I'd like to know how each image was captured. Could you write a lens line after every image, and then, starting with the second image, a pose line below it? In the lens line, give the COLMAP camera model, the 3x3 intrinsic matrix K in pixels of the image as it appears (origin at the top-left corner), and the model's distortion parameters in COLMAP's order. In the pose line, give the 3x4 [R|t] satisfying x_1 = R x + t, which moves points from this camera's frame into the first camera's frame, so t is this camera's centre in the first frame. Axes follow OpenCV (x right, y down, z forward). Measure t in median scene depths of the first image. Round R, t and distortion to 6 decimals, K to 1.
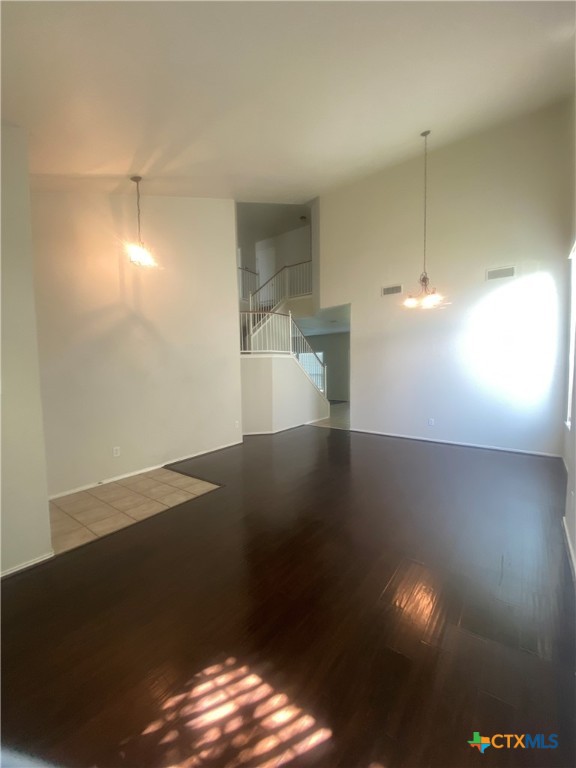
lens RADIAL K [[310.5, 0, 289.5], [0, 310.5, 382.9], [0, 0, 1]] dist [0.020291, -0.020753]
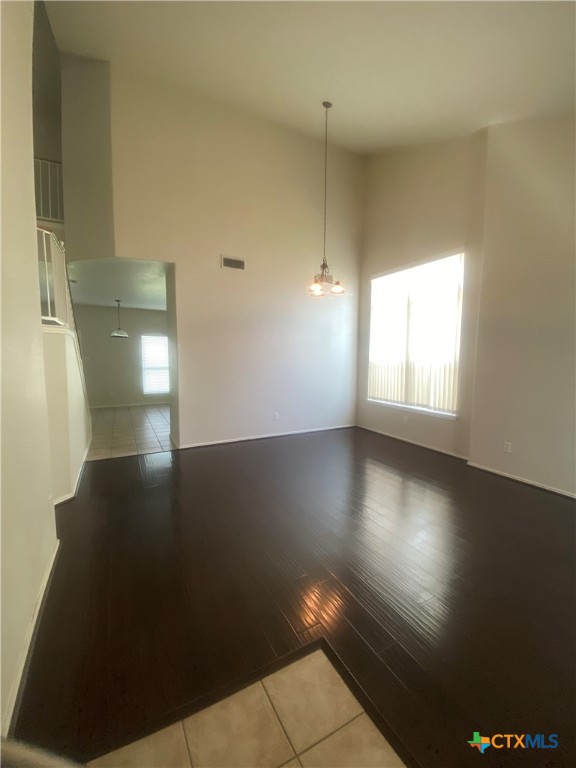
lens RADIAL K [[310.5, 0, 289.5], [0, 310.5, 382.9], [0, 0, 1]] dist [0.020291, -0.020753]
pose [[0.422726, -0.069680, 0.903575, -0.376819], [0.032559, 0.997564, 0.061696, -0.032682], [-0.905672, 0.003339, 0.423965, 0.539608]]
